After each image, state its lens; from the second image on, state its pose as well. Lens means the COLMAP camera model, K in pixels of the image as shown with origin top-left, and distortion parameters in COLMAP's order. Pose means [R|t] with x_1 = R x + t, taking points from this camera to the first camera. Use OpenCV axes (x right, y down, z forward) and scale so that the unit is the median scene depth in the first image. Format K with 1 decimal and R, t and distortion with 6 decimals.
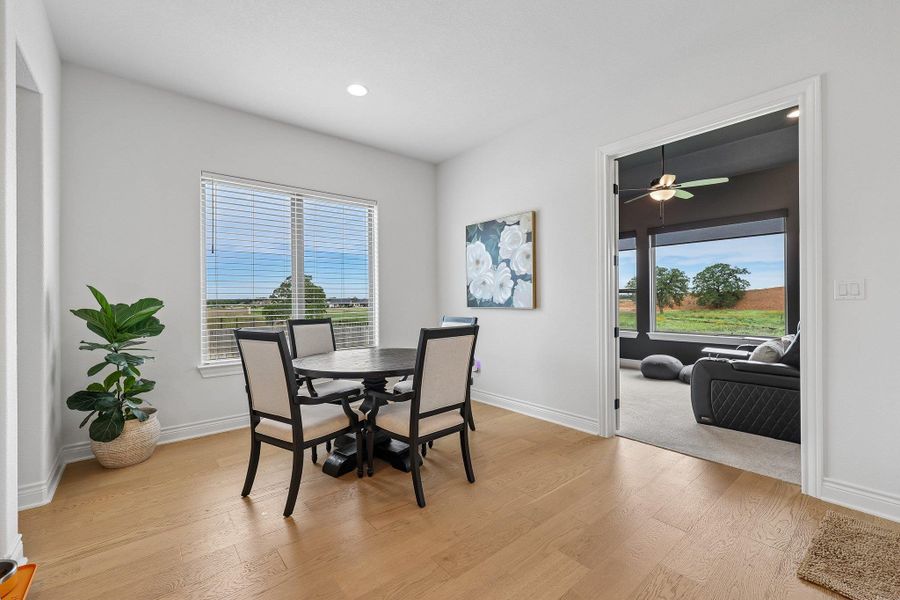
lens RADIAL K [[379.1, 0, 452.3], [0, 379.1, 299.1], [0, 0, 1]] dist [-0.000866, 0.000361]
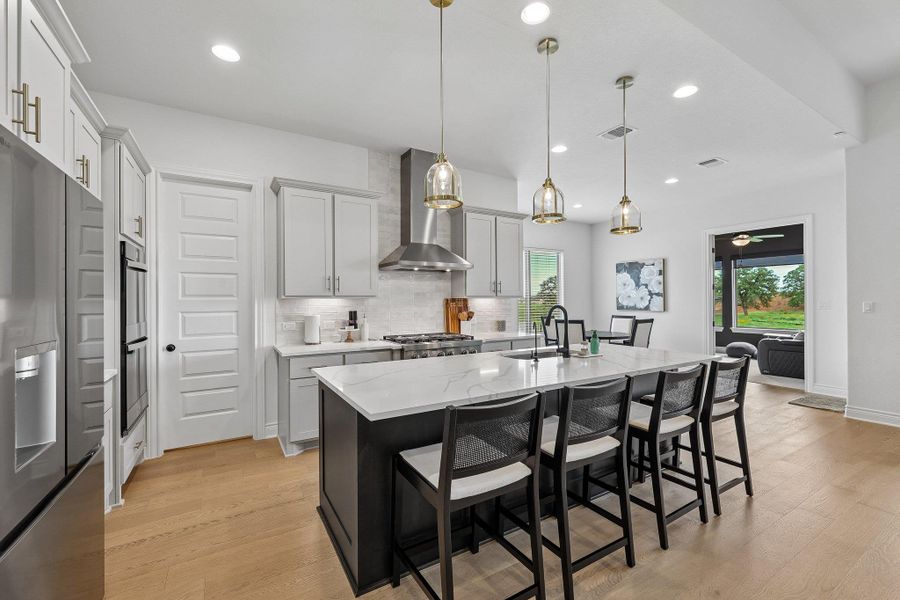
lens RADIAL K [[379.1, 0, 452.3], [0, 379.1, 299.1], [0, 0, 1]] dist [-0.000866, 0.000361]
pose [[0.987997, -0.000182, -0.154472, -0.485603], [0.000170, 1.000000, -0.000089, -0.032430], [0.154472, 0.000062, 0.987997, -0.926016]]
